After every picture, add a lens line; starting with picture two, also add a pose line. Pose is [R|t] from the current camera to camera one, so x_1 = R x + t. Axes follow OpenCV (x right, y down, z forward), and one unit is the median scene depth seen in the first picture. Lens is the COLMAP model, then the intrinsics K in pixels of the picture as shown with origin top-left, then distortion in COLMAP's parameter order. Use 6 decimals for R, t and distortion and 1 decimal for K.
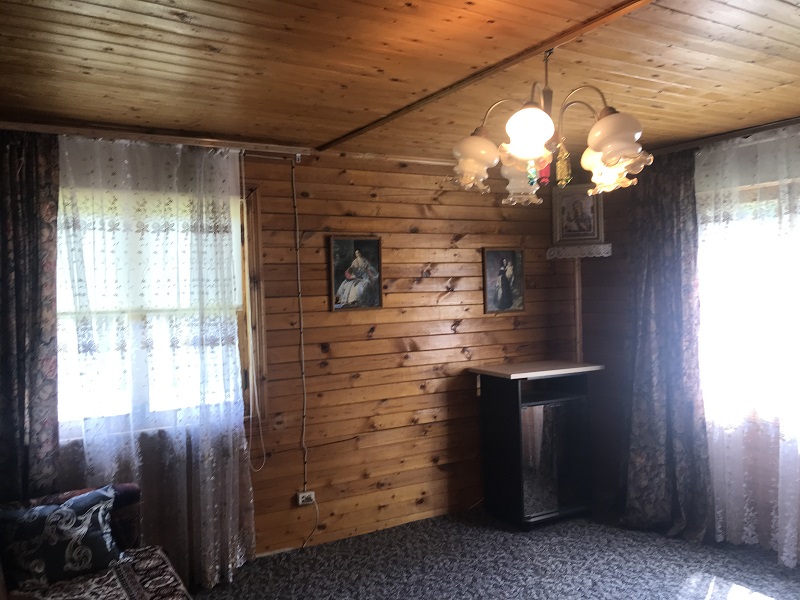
lens RADIAL K [[659.2, 0, 395.2], [0, 659.2, 300.6], [0, 0, 1]] dist [0.080297, -0.090921]
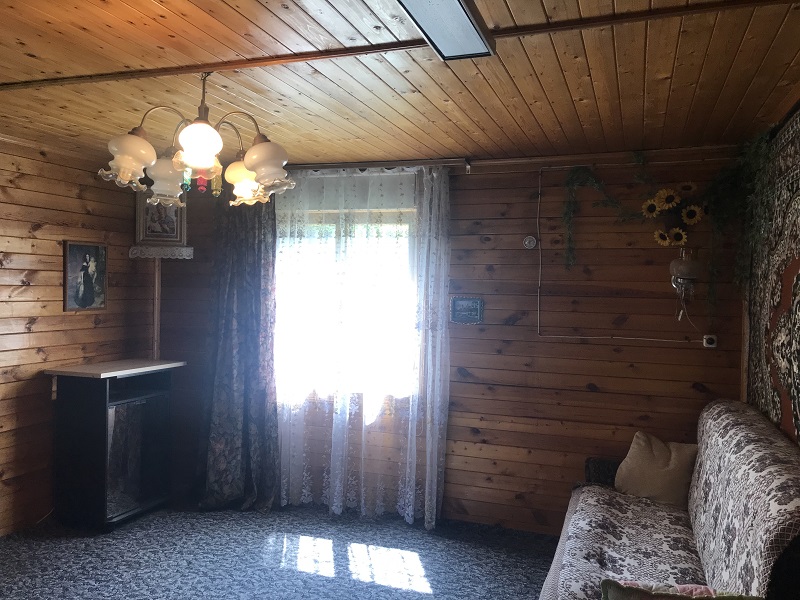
lens RADIAL K [[659.2, 0, 395.2], [0, 659.2, 300.6], [0, 0, 1]] dist [0.080297, -0.090921]
pose [[0.771321, 0.027008, 0.635872, -0.115870], [-0.024279, 0.999621, -0.013007, 0.006418], [-0.635983, -0.005405, 0.771685, -0.030362]]
